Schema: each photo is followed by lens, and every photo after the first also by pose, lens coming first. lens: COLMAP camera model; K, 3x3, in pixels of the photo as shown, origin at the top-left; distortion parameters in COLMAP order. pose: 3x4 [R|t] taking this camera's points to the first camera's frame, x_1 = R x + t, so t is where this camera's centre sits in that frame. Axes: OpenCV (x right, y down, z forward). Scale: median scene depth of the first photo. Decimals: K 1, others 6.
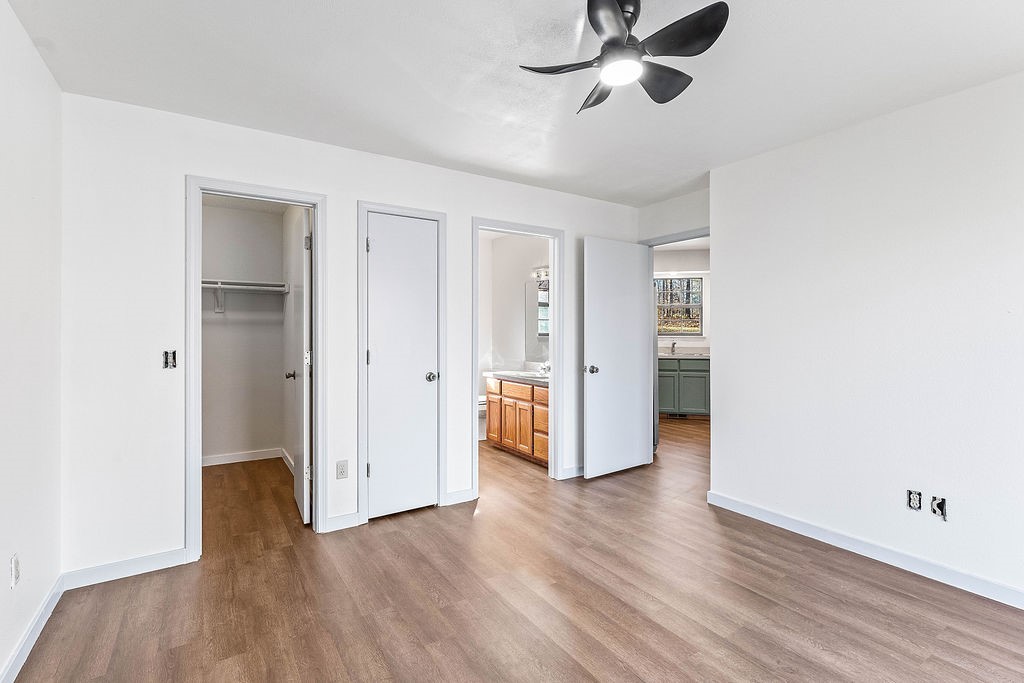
lens RADIAL K [[478.8, 0, 512.0], [0, 478.8, 341.5], [0, 0, 1]] dist [-0.001146, -0.000100]
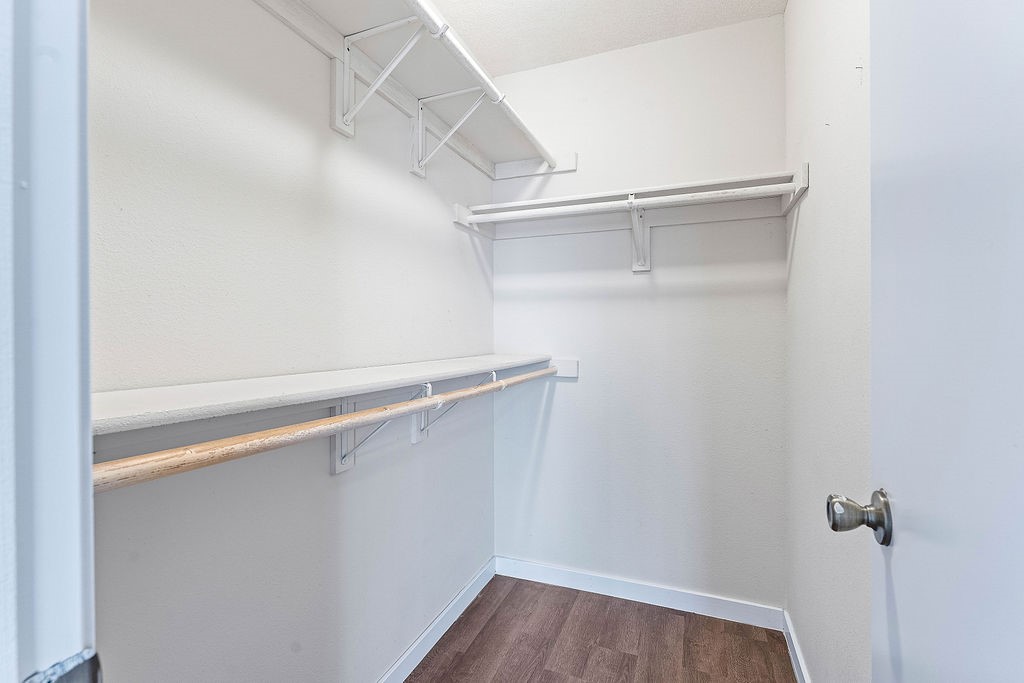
lens RADIAL K [[469.4, 0, 512.0], [0, 469.4, 341.5], [0, 0, 1]] dist [-0.000571, -0.000075]
pose [[0.578017, 0.000143, -0.816025, -0.317466], [0.002275, 0.999996, 0.001787, 0.004069], [0.816022, -0.002889, 0.578014, 0.639481]]
